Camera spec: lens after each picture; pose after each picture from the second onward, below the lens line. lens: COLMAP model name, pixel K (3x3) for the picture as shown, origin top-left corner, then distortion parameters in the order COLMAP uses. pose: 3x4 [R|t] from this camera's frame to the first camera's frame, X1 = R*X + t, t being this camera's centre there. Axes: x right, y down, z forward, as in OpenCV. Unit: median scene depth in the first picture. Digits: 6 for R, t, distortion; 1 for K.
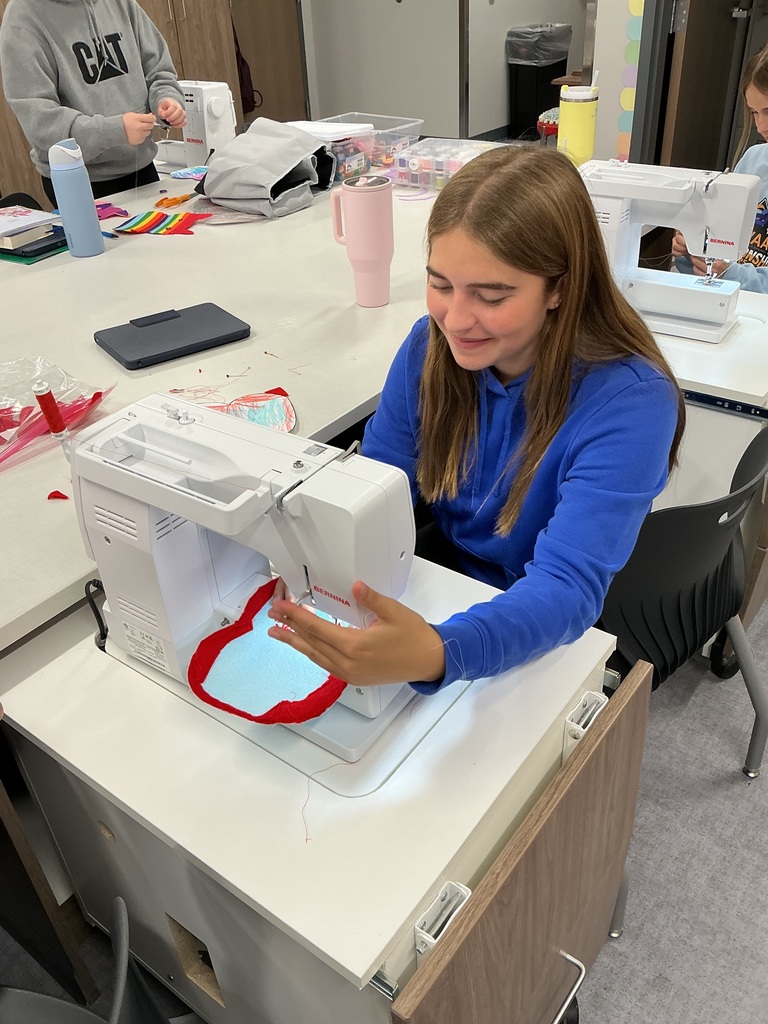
lens RADIAL K [[794.0, 0, 384.0], [0, 794.0, 512.0], [0, 0, 1]] dist [0.060859, -0.116812]
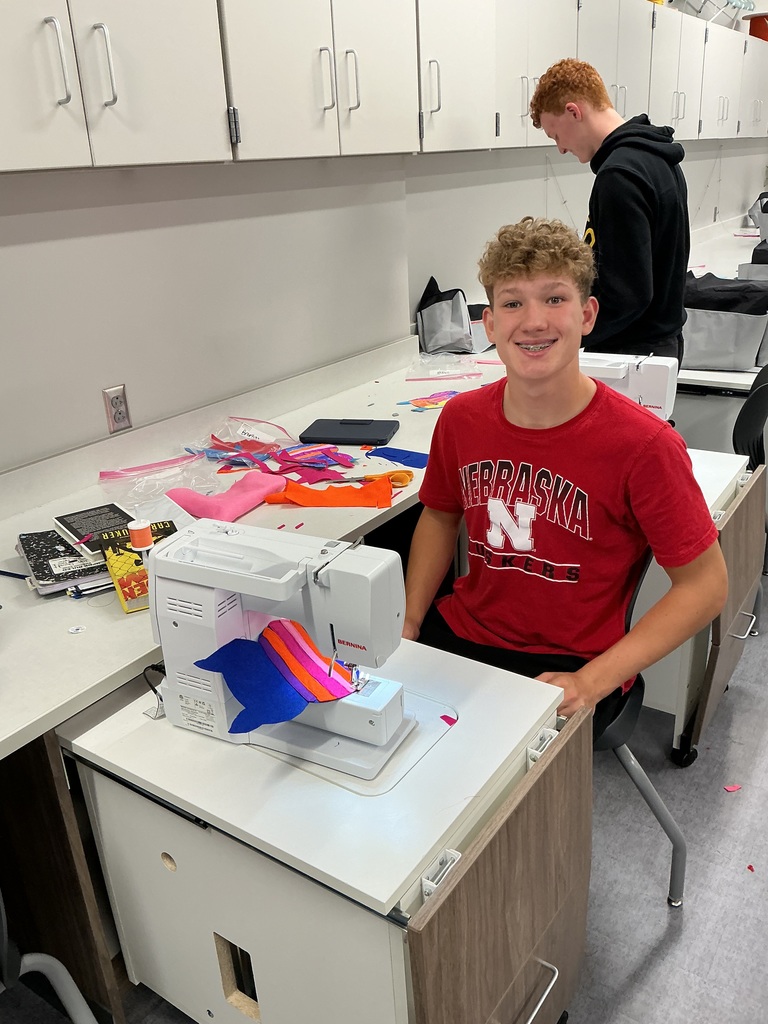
lens RADIAL K [[794.0, 0, 384.0], [0, 794.0, 512.0], [0, 0, 1]] dist [0.060859, -0.116812]
pose [[0.999220, -0.019059, 0.034598, -0.017173], [0.025918, 0.977324, -0.210156, 0.056510], [-0.029808, 0.210889, 0.977055, -0.135334]]
